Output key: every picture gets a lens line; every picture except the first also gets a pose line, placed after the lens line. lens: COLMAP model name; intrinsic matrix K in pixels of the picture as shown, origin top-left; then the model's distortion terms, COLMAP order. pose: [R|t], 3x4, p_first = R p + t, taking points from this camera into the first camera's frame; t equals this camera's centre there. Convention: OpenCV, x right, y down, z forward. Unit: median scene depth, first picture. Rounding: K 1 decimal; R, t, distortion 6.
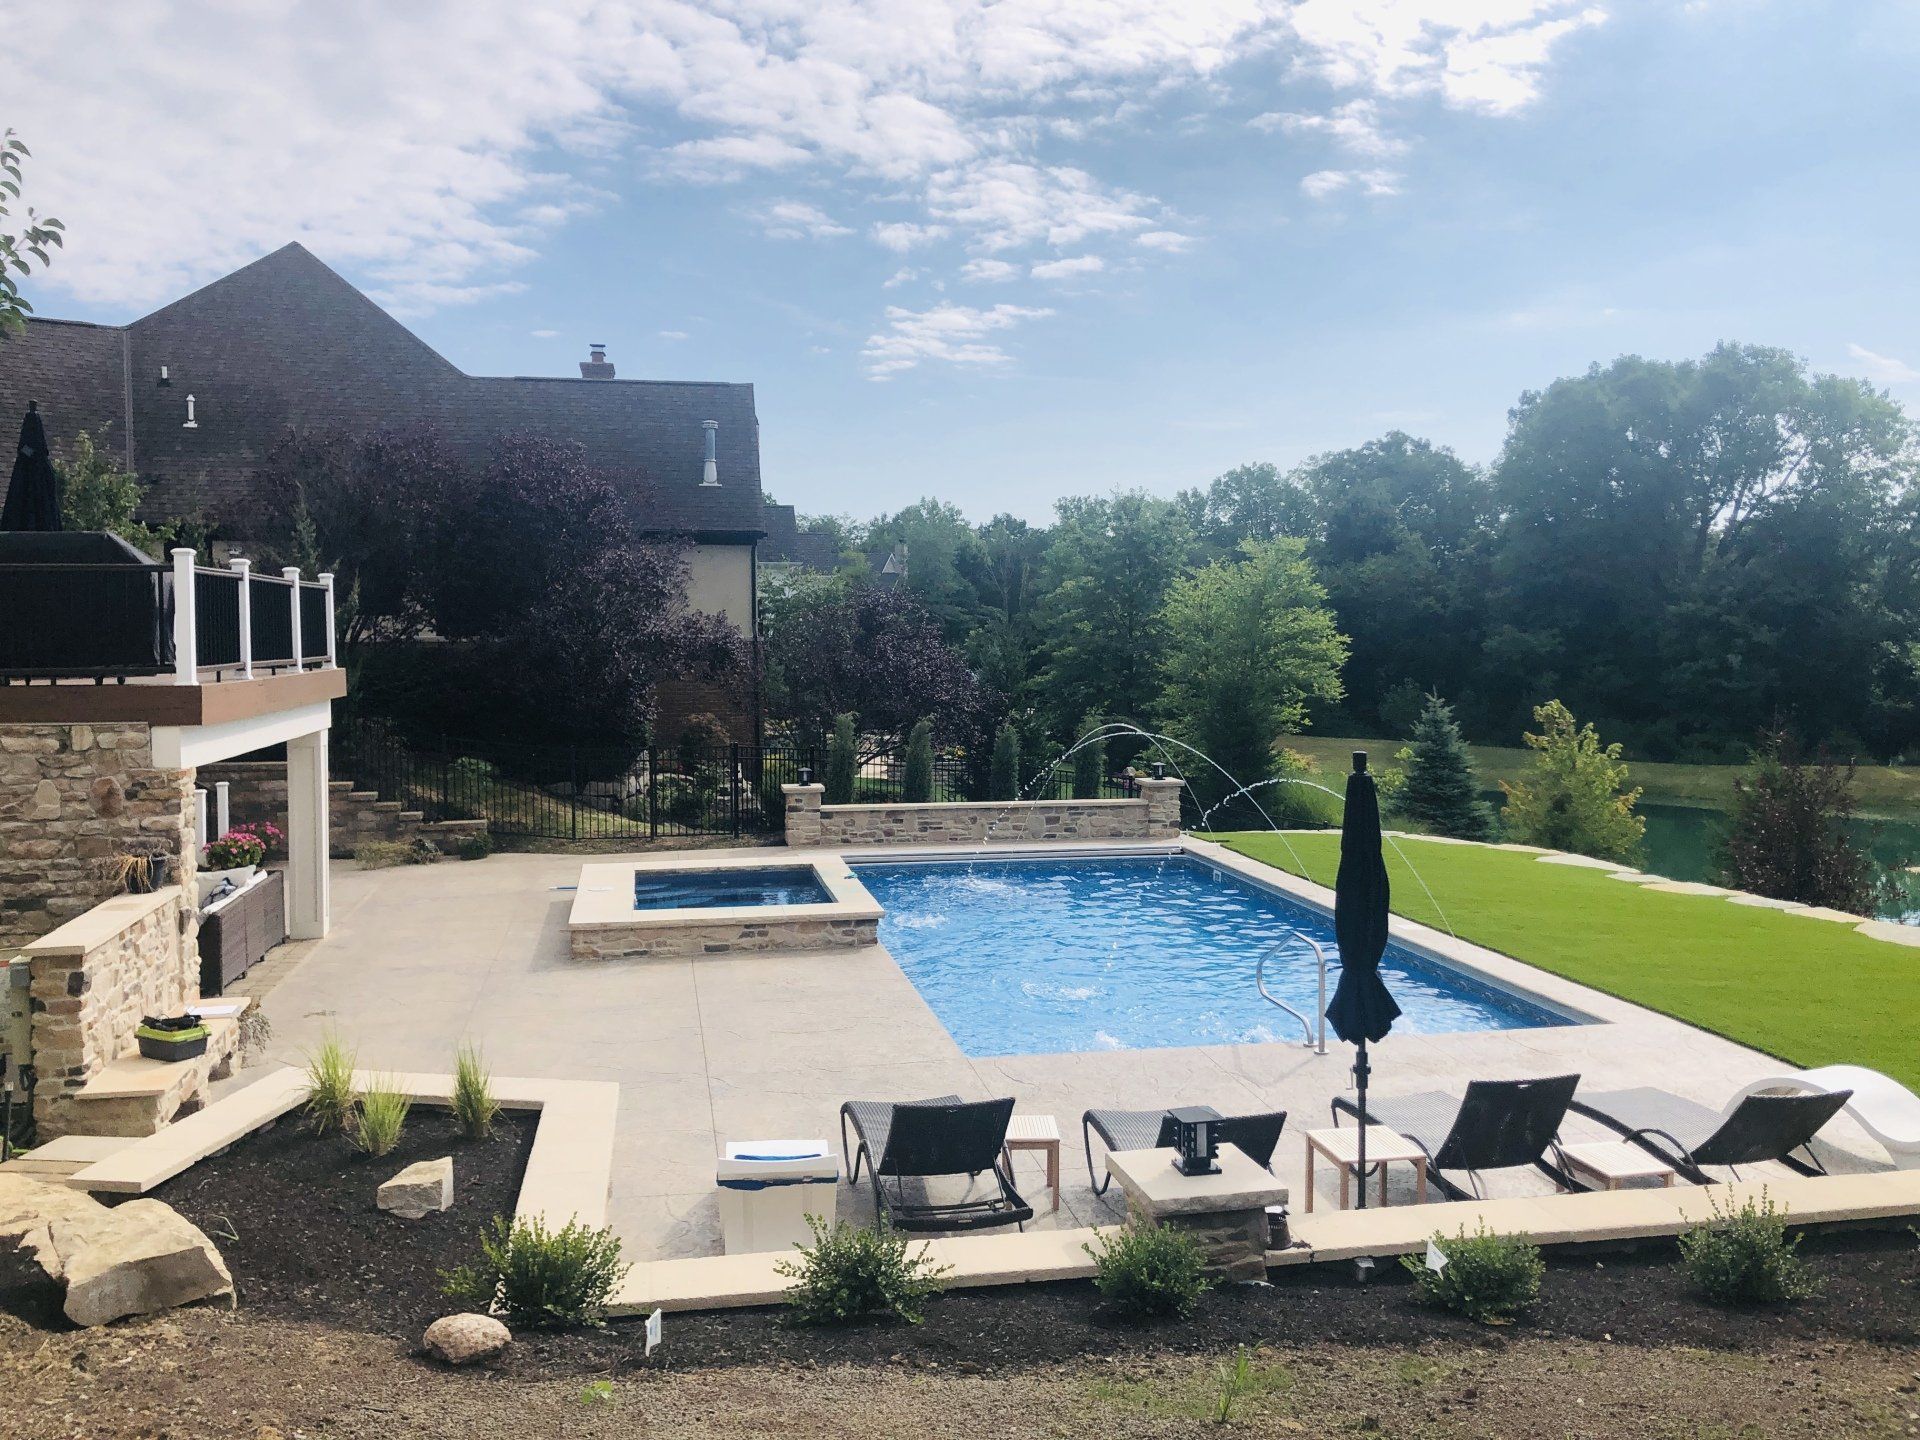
lens RADIAL K [[1558.2, 0, 961.6], [0, 1558.2, 693.0], [0, 0, 1]] dist [0.051914, -0.045132]
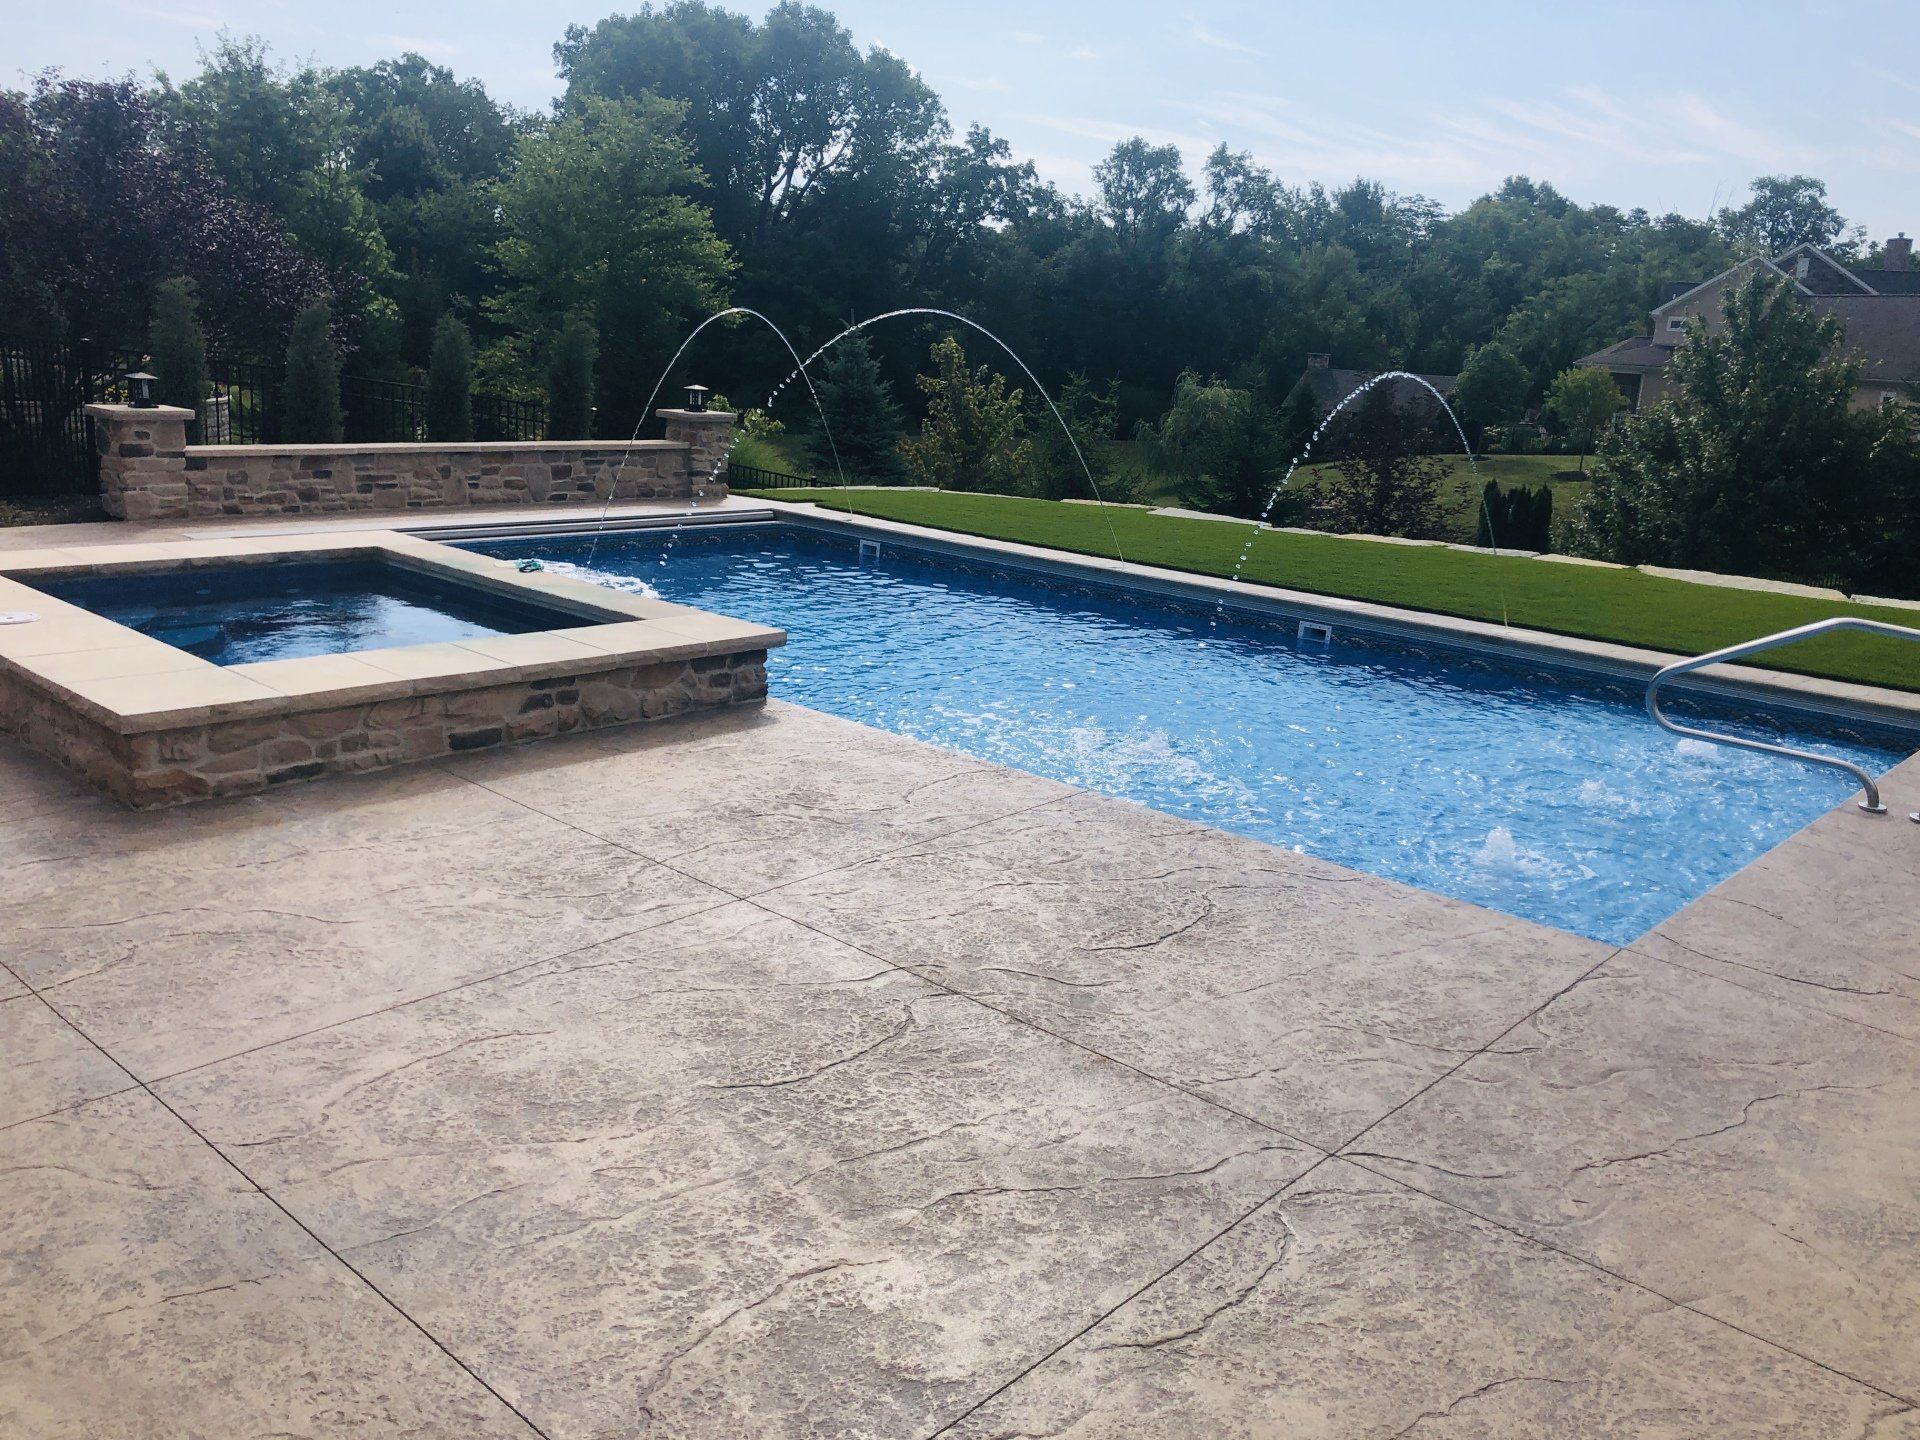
lens RADIAL K [[1607.0, 0, 927.3], [0, 1607.0, 648.8], [0, 0, 1]] dist [0.017480, -0.000016]
pose [[0.814964, -0.069589, 0.575318, -0.205863], [-0.030246, 0.986303, 0.162145, 0.043008], [-0.578722, -0.149544, 0.801697, 0.389883]]
